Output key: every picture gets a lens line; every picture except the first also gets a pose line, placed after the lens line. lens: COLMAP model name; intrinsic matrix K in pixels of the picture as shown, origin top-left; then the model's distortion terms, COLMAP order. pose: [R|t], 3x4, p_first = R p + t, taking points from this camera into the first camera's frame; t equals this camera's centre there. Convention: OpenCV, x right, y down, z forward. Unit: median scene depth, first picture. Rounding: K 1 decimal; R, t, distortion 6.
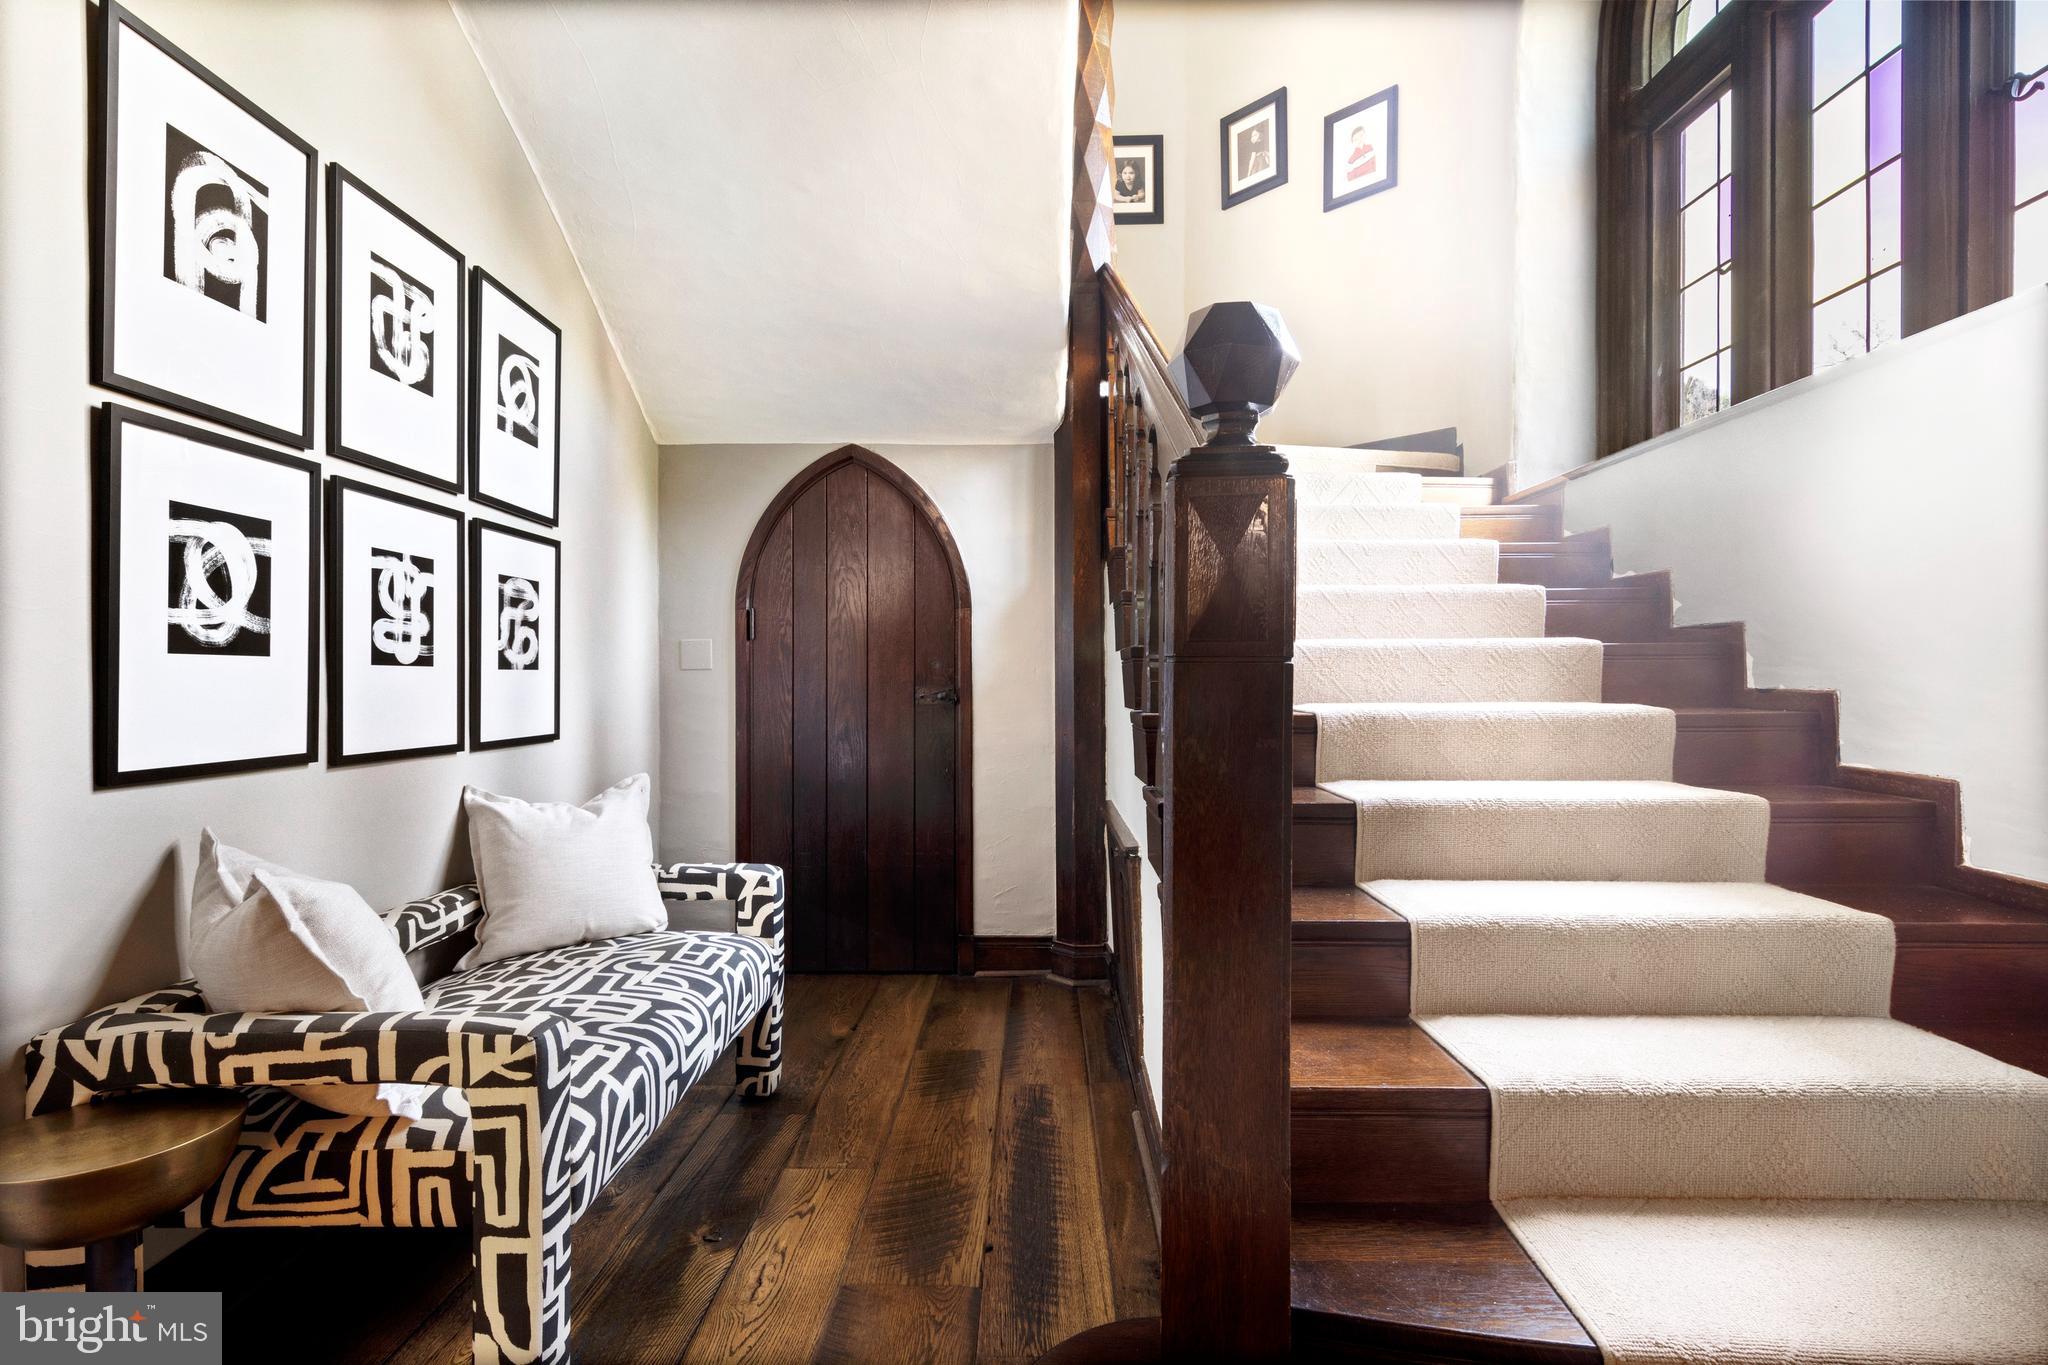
lens RADIAL K [[1044.3, 0, 1018.3], [0, 1044.3, 677.2], [0, 0, 1]] dist [0.013795, -0.004262]
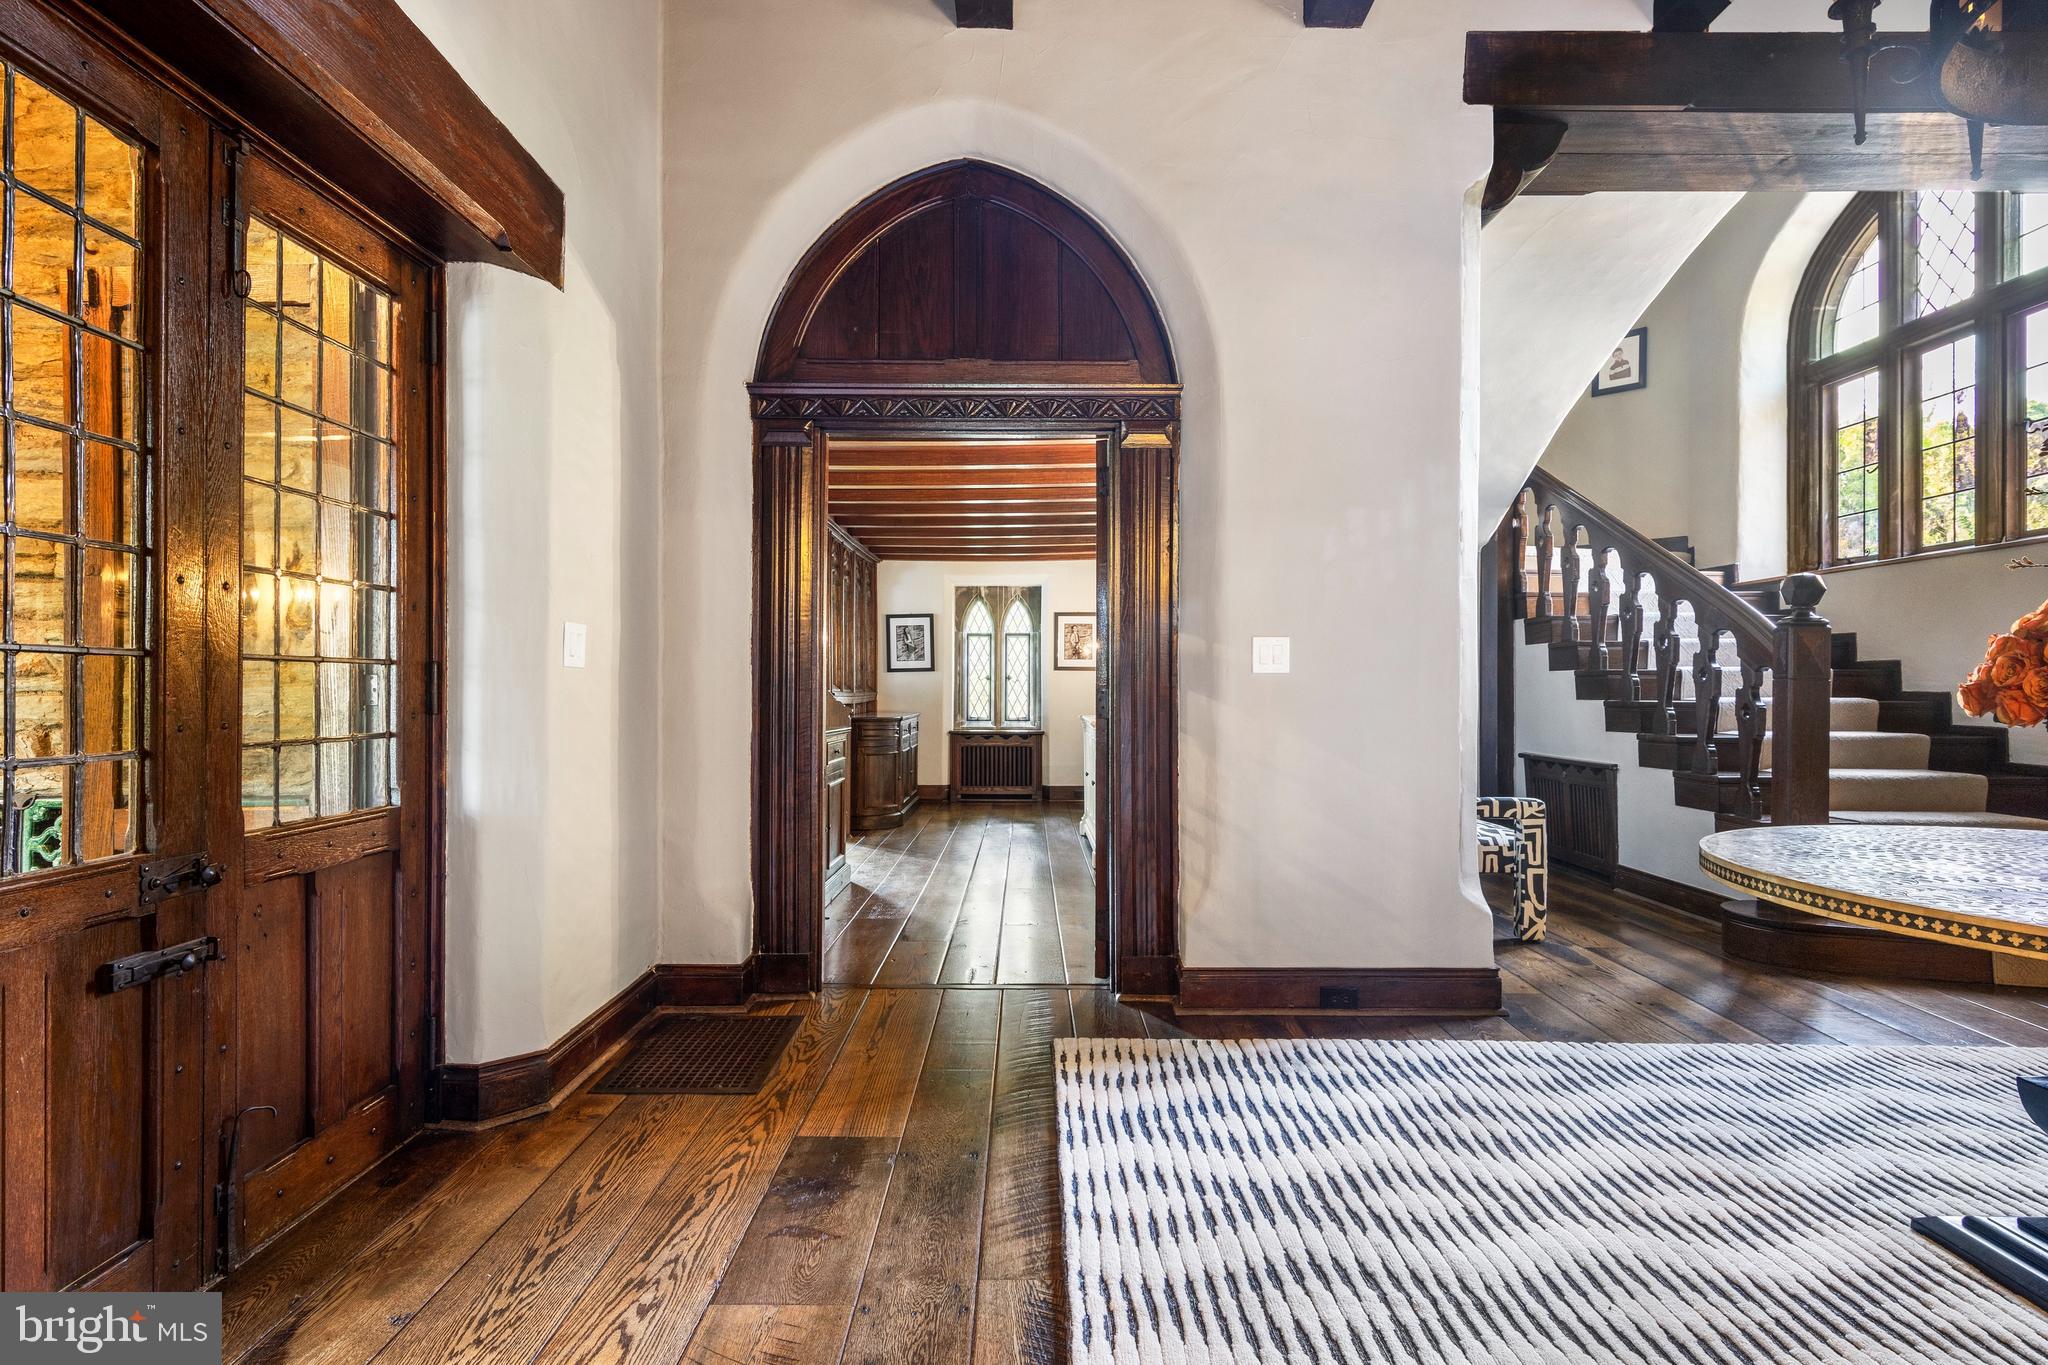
lens RADIAL K [[1044.3, 0, 1018.6], [0, 1044.3, 680.3], [0, 0, 1]] dist [0.013795, -0.004262]
pose [[0.999915, 0.004797, 0.012120, -1.401515], [-0.004774, 0.999987, -0.001983, 0.002537], [-0.012129, 0.001925, 0.999925, -1.392609]]
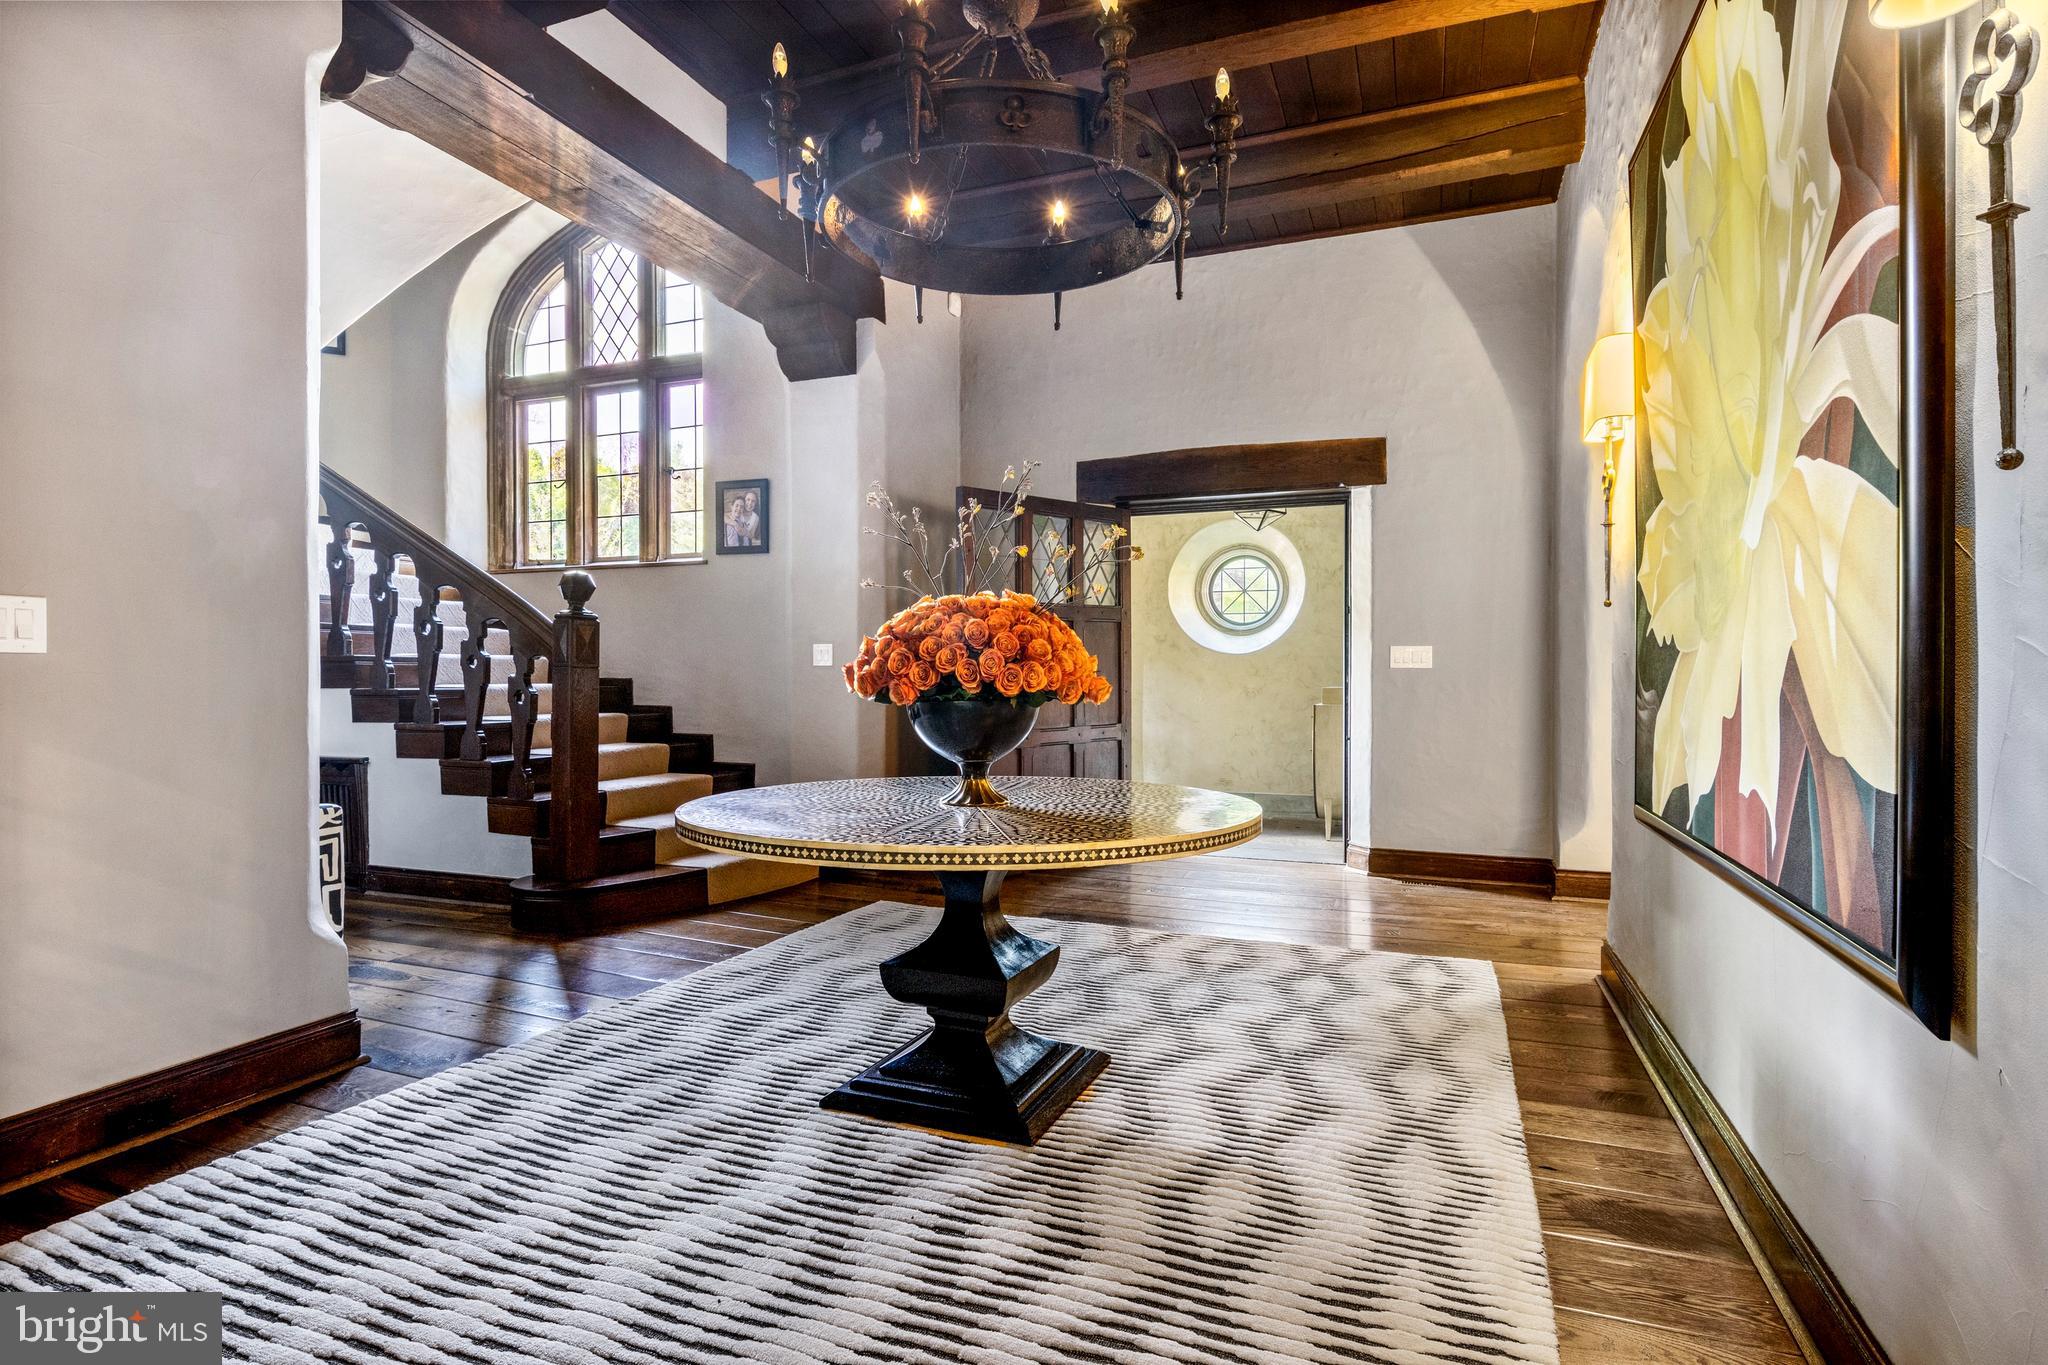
lens RADIAL K [[1044.3, 0, 1019.7], [0, 1044.3, 682.0], [0, 0, 1]] dist [0.013795, -0.004262]
pose [[0.351726, -0.002500, 0.936100, -1.620067], [-0.006379, 0.999967, 0.005067, 0.003137], [-0.936081, -0.007753, 0.351698, -1.055576]]
